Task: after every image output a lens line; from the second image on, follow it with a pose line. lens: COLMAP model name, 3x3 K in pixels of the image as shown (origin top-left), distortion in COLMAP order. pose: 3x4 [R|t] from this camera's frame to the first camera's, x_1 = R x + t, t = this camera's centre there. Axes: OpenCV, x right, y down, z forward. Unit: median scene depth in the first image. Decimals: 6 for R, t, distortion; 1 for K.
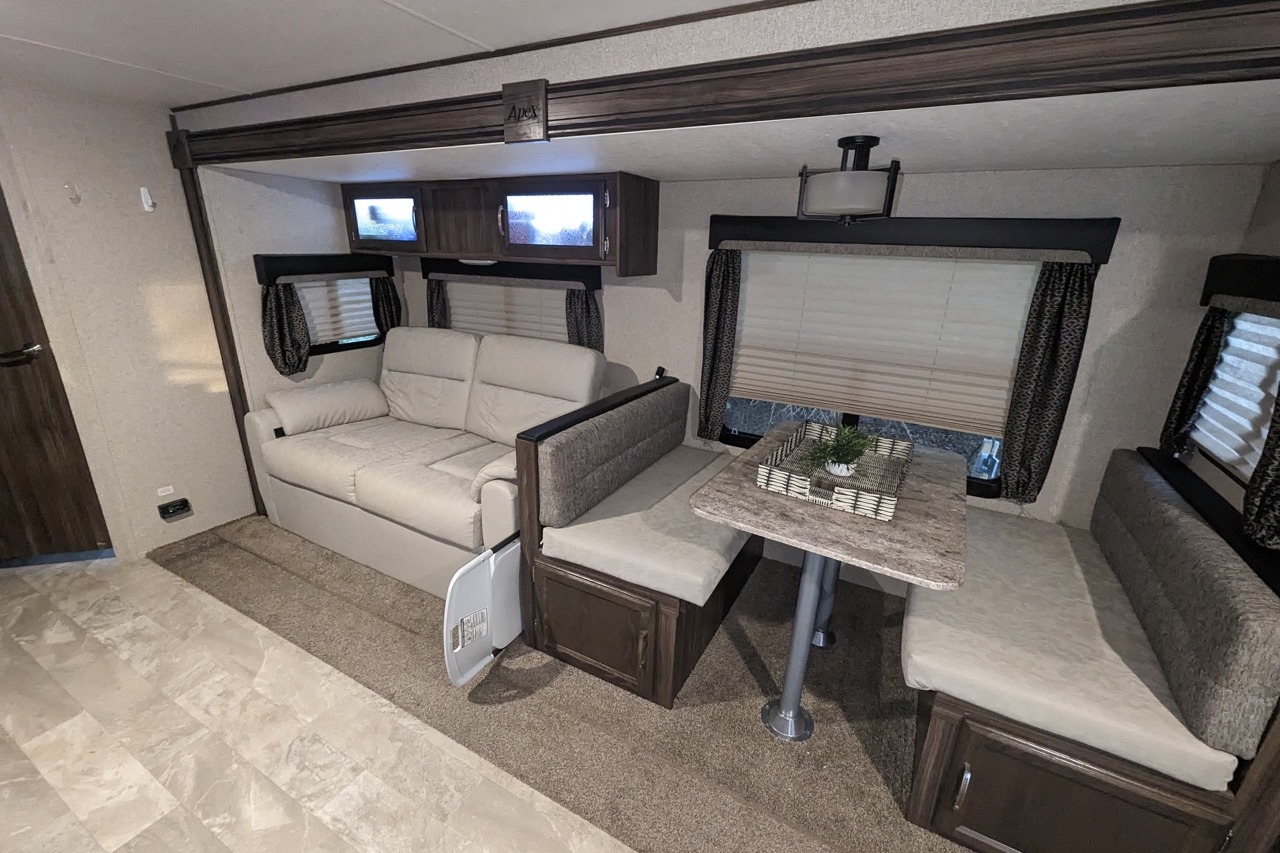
lens RADIAL K [[534.6, 0, 639.4], [0, 534.6, 429.1], [0, 0, 1]] dist [0.000197, -0.000529]
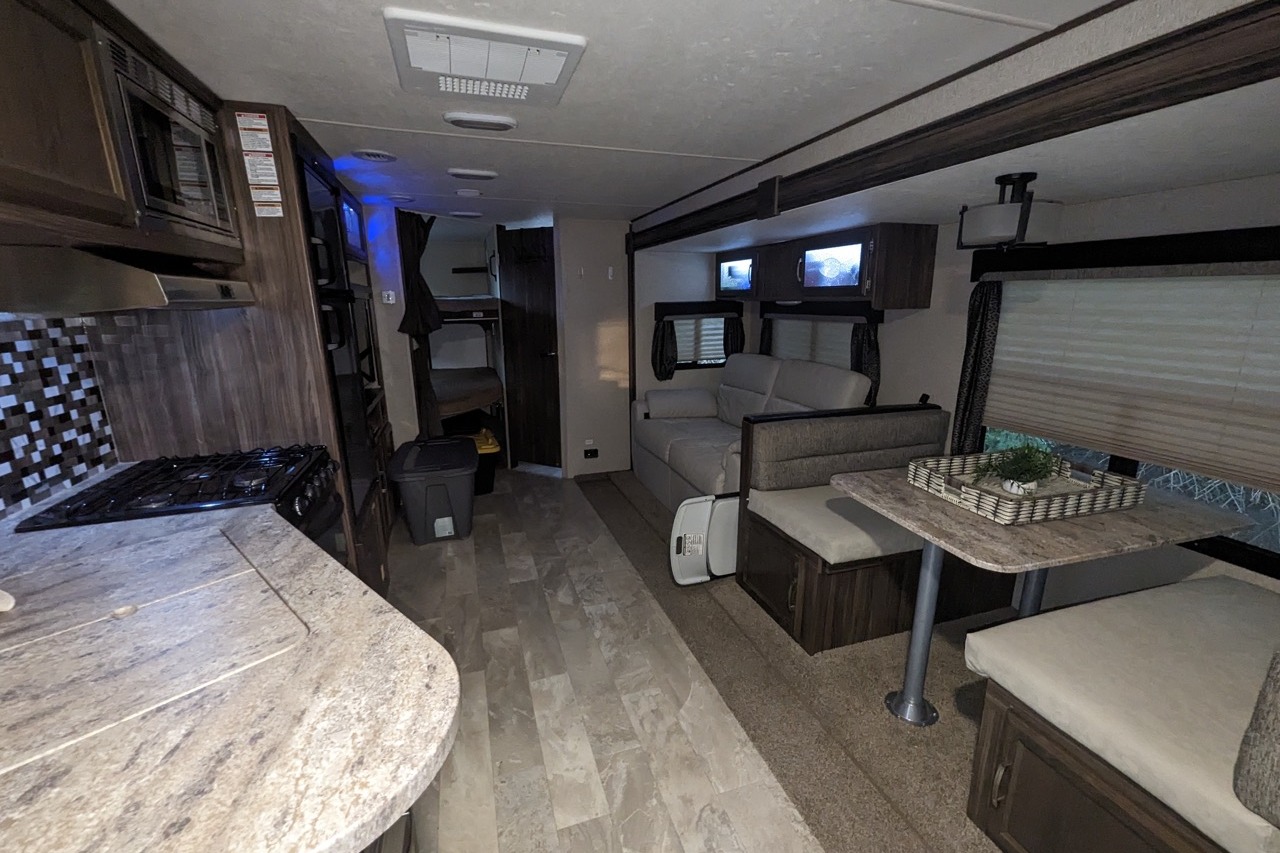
lens RADIAL K [[534.6, 0, 639.1], [0, 534.6, 431.1], [0, 0, 1]] dist [0.000197, -0.000529]
pose [[0.731984, 0.128854, -0.669026, 0.383346], [-0.188680, 0.981886, -0.017325, 0.090399], [0.654675, 0.138914, 0.743037, -0.163239]]
